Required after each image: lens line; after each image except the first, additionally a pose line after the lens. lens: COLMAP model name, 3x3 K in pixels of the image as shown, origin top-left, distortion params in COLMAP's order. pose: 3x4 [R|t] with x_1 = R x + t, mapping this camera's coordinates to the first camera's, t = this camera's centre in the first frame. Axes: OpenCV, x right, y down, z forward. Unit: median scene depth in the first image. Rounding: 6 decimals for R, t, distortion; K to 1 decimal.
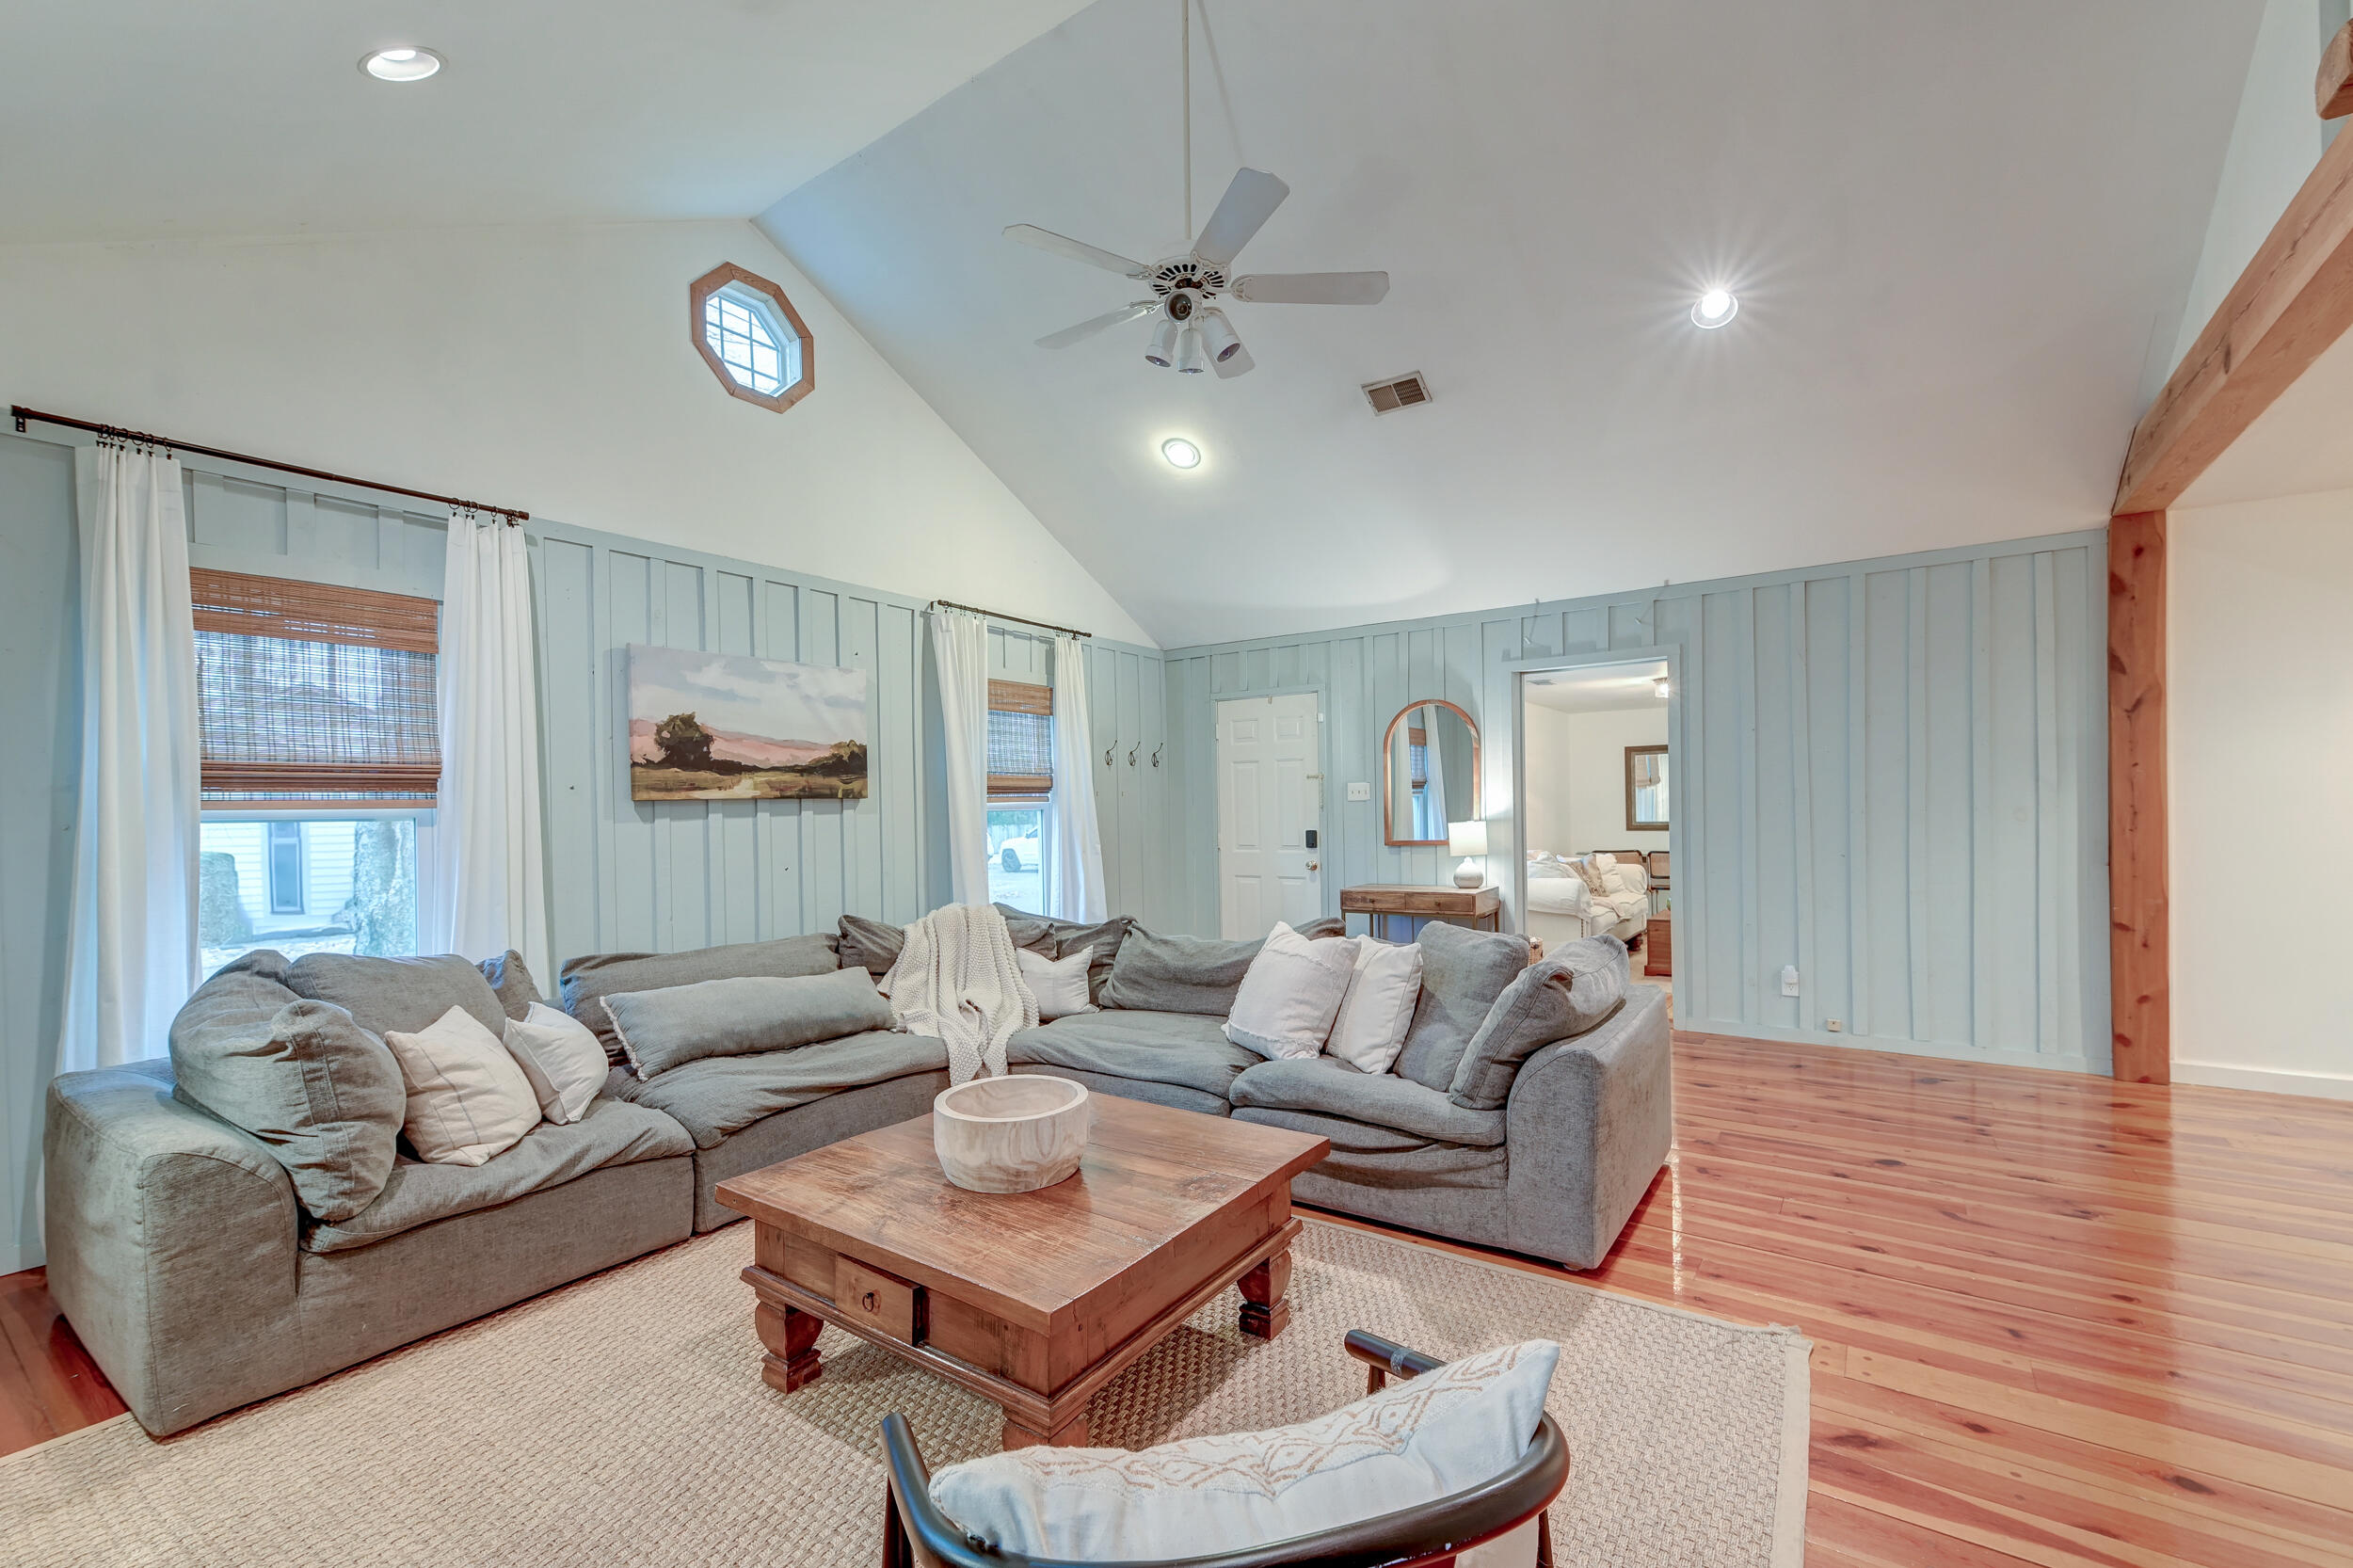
lens RADIAL K [[996.5, 0, 1188.8], [0, 996.5, 807.3], [0, 0, 1]] dist [0.015751, -0.008890]
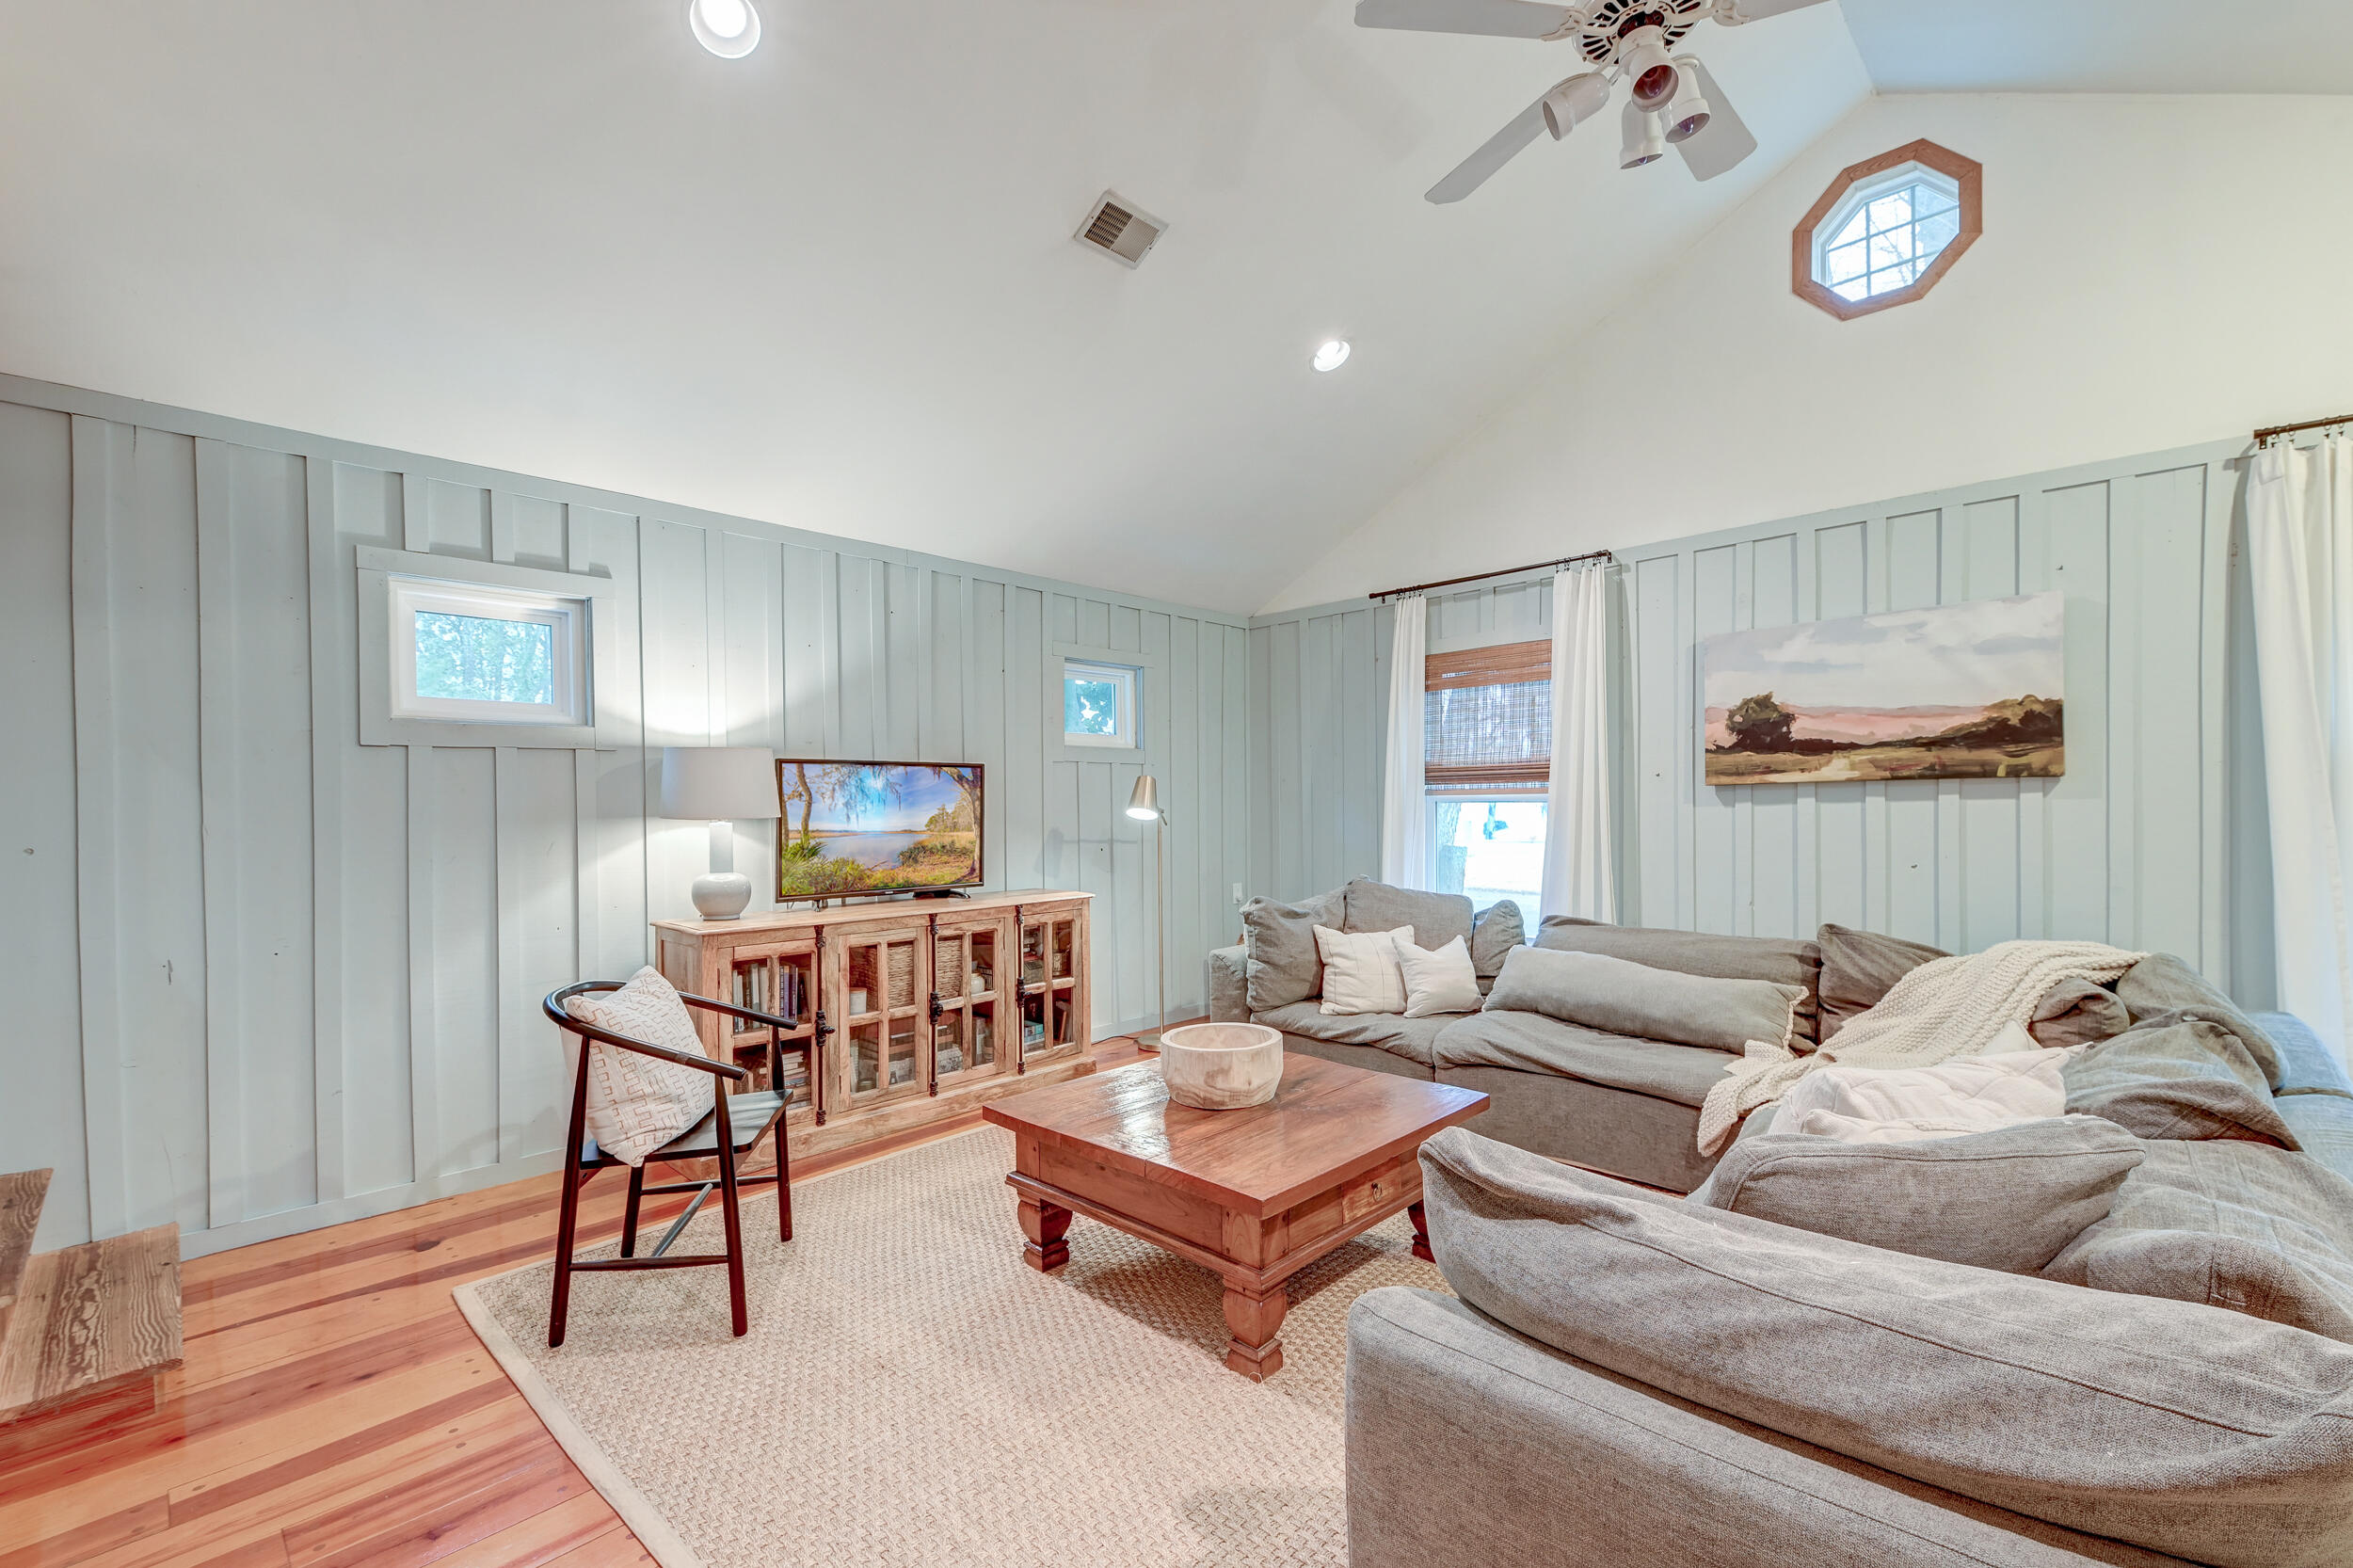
lens RADIAL K [[996.5, 0, 1177.8], [0, 996.5, 814.6], [0, 0, 1]] dist [0.015751, -0.008890]
pose [[-0.160513, 0.026909, -0.986667, 0.514367], [0.013416, 0.999595, 0.025079, -0.008956], [0.986943, -0.009212, -0.160809, 0.562083]]
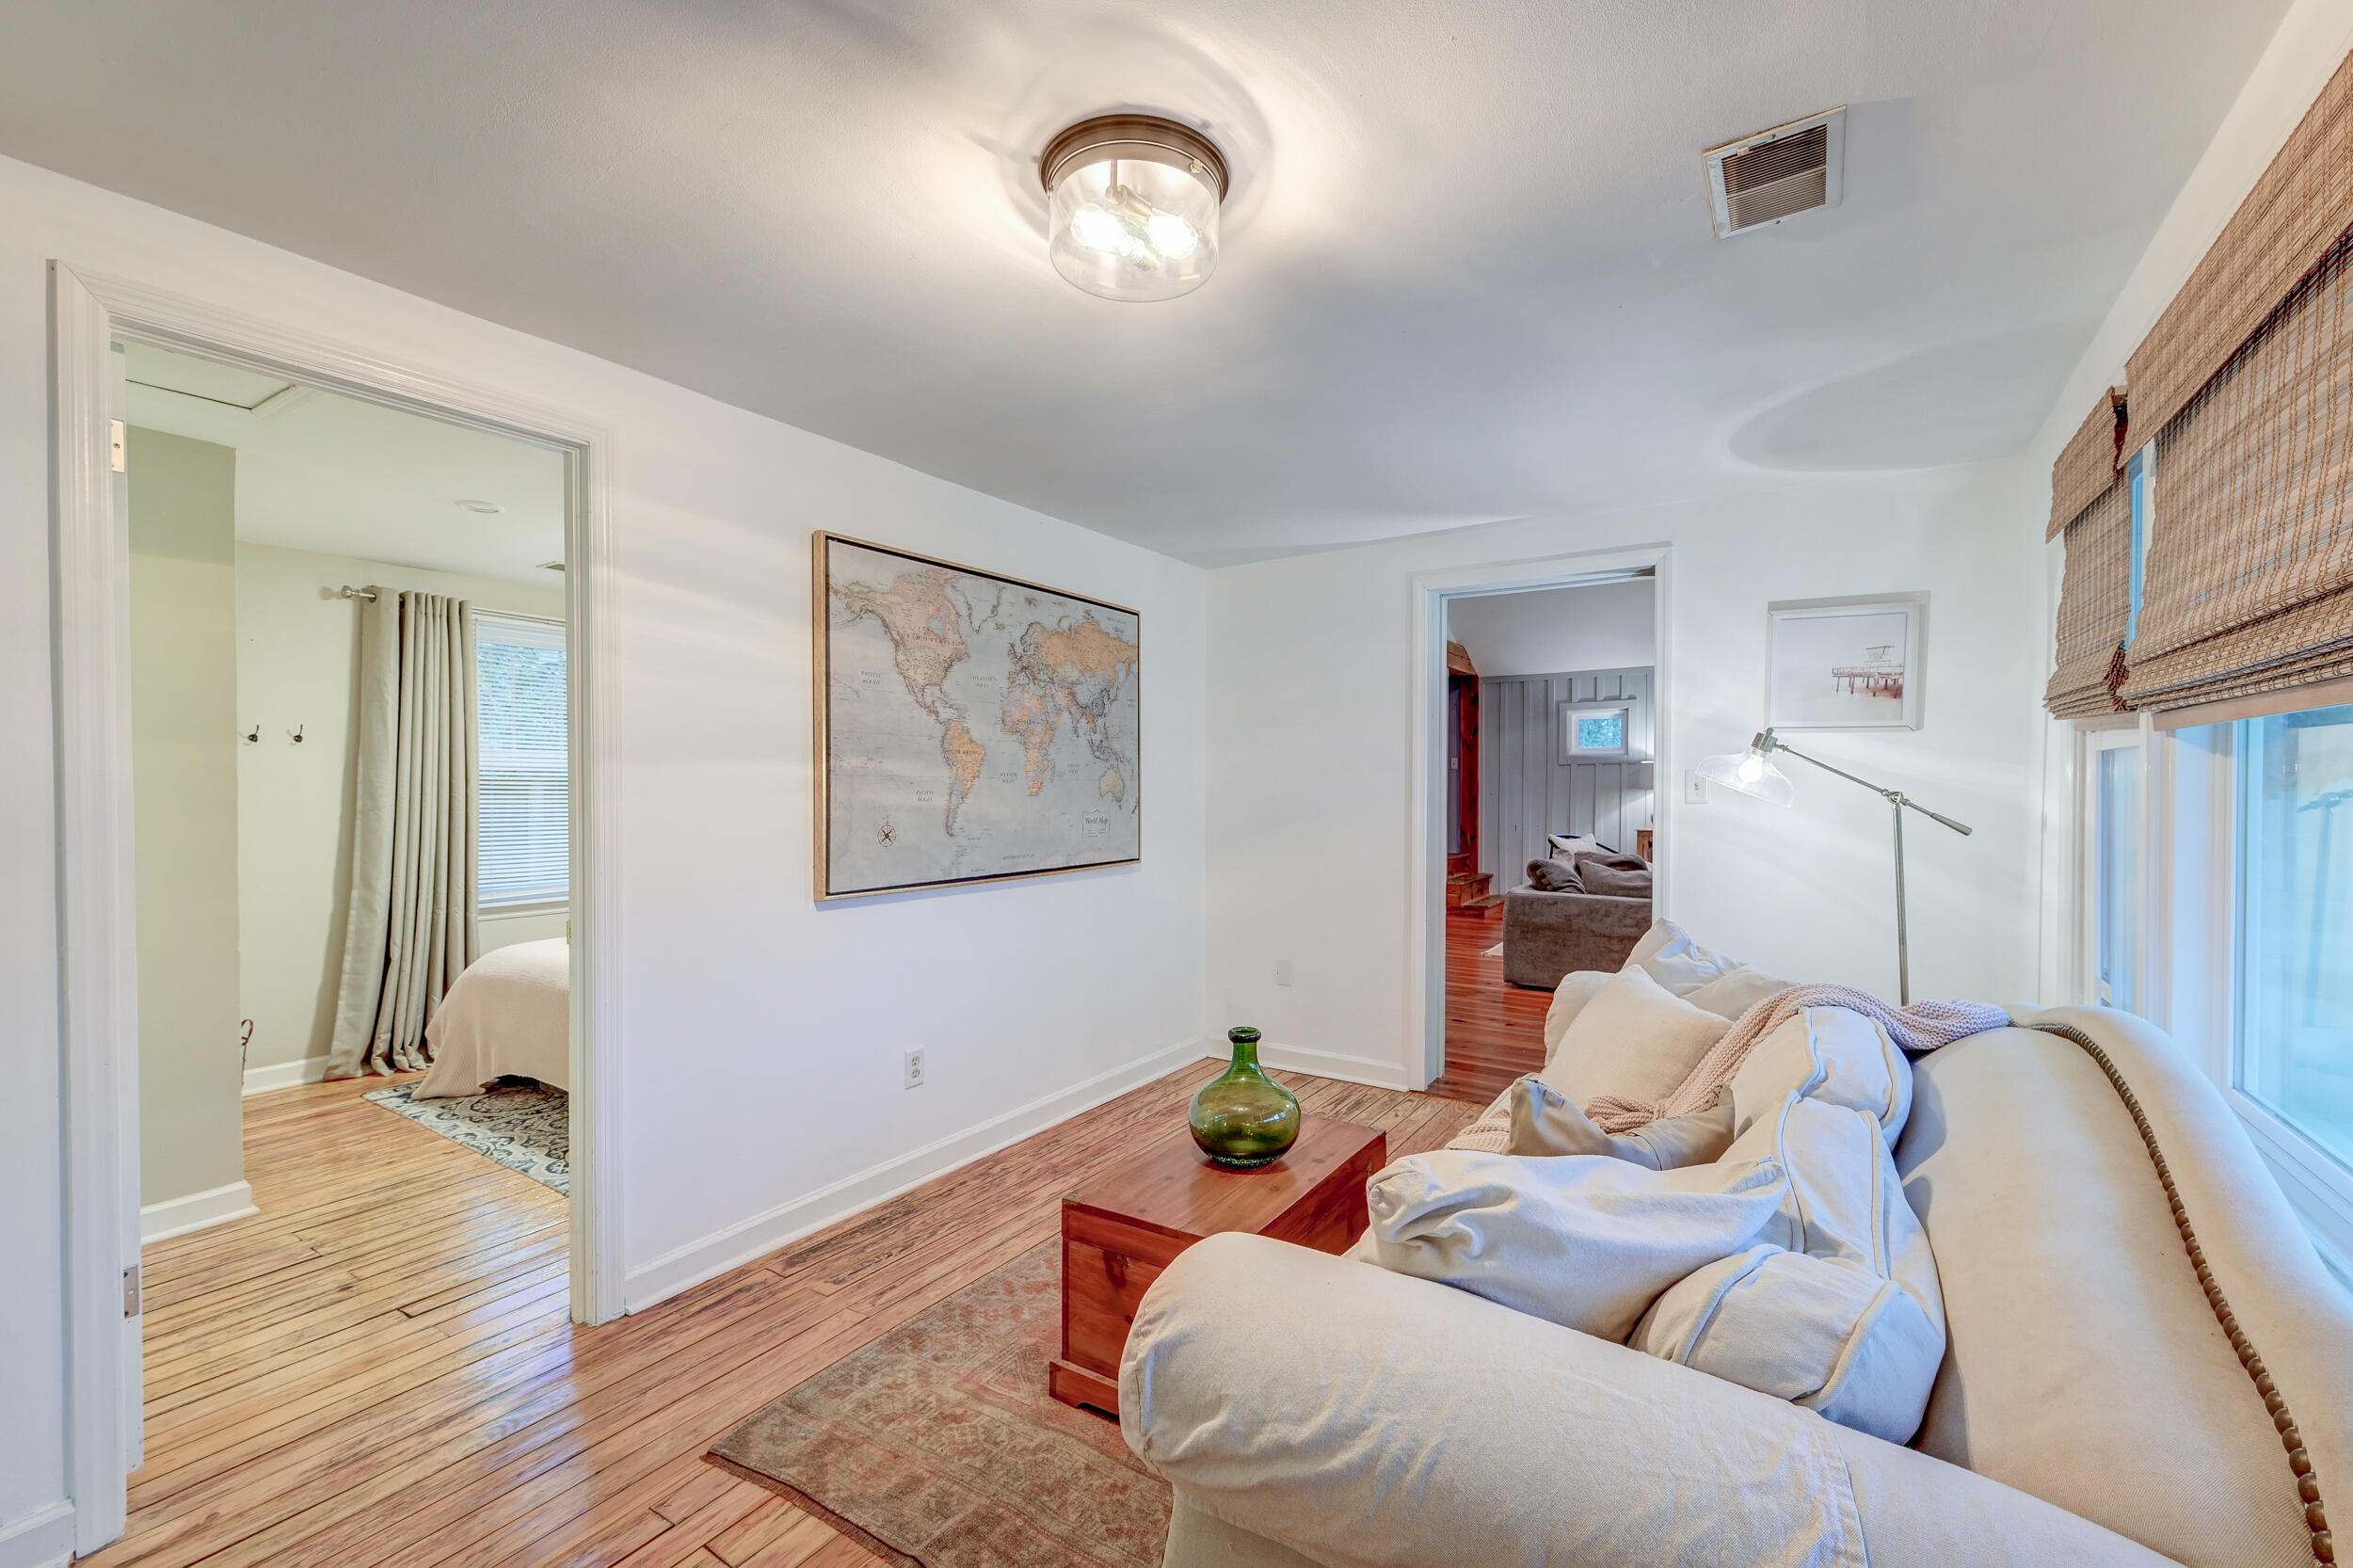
lens RADIAL K [[996.5, 0, 1170.4], [0, 996.5, 788.7], [0, 0, 1]] dist [0.015751, -0.008890]
pose [[-0.999721, 0.010474, -0.021149, 0.836658], [0.010422, 0.999942, 0.002558, -0.007906], [0.021175, 0.002337, -0.999773, 2.094501]]
